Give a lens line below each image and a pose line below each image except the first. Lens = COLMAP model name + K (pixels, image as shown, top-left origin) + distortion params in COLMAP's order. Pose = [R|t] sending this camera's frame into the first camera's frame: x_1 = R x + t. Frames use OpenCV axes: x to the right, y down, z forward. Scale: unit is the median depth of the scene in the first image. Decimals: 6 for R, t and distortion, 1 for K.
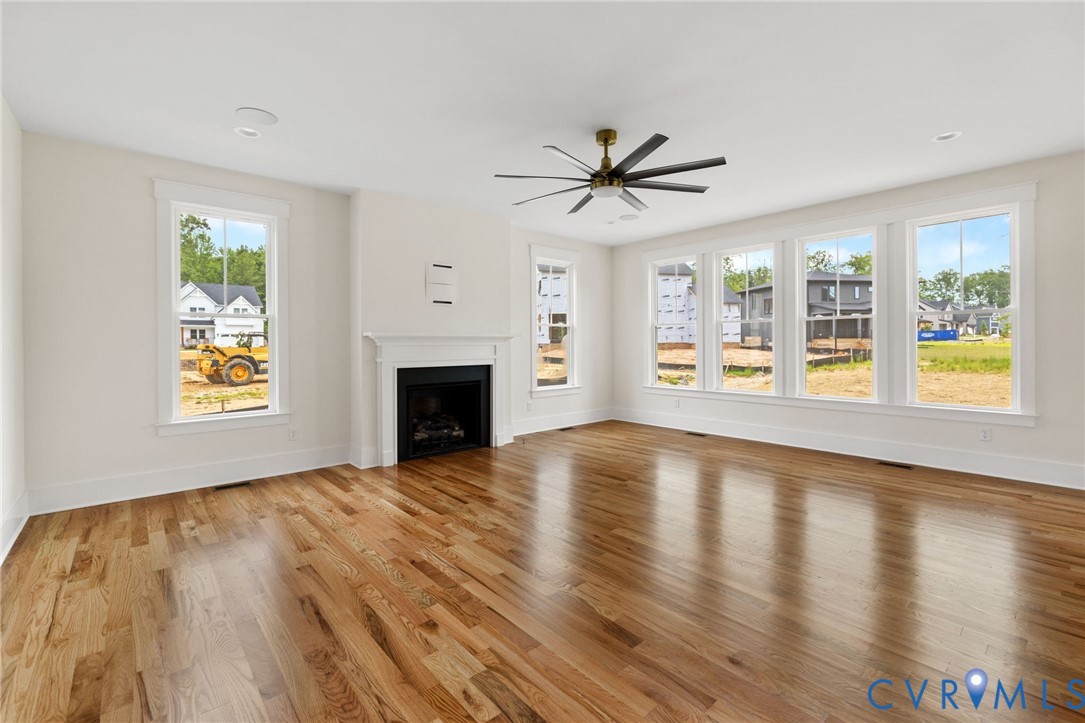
lens RADIAL K [[469.4, 0, 538.1], [0, 469.4, 348.5], [0, 0, 1]] dist [-0.001278, 0.000066]
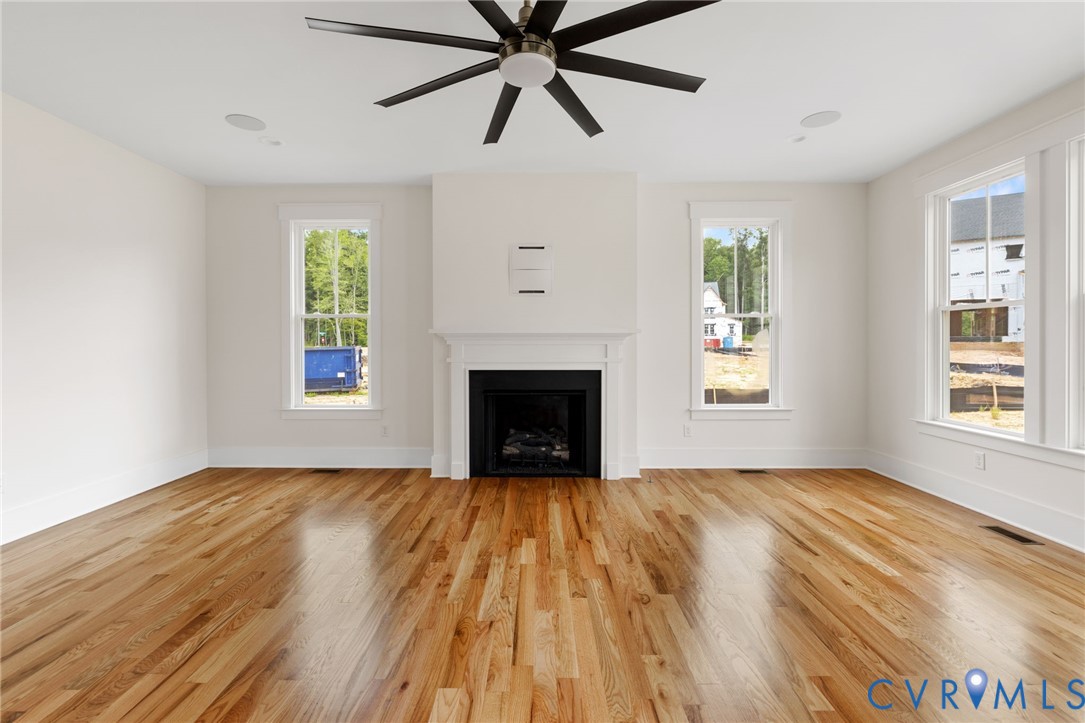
lens RADIAL K [[469.4, 0, 538.1], [0, 469.4, 348.5], [0, 0, 1]] dist [-0.001278, 0.000066]
pose [[0.751292, 0.009158, -0.659906, 0.378420], [-0.008241, 0.999956, 0.004495, -0.003318], [0.659918, 0.002061, 0.751335, 0.426547]]
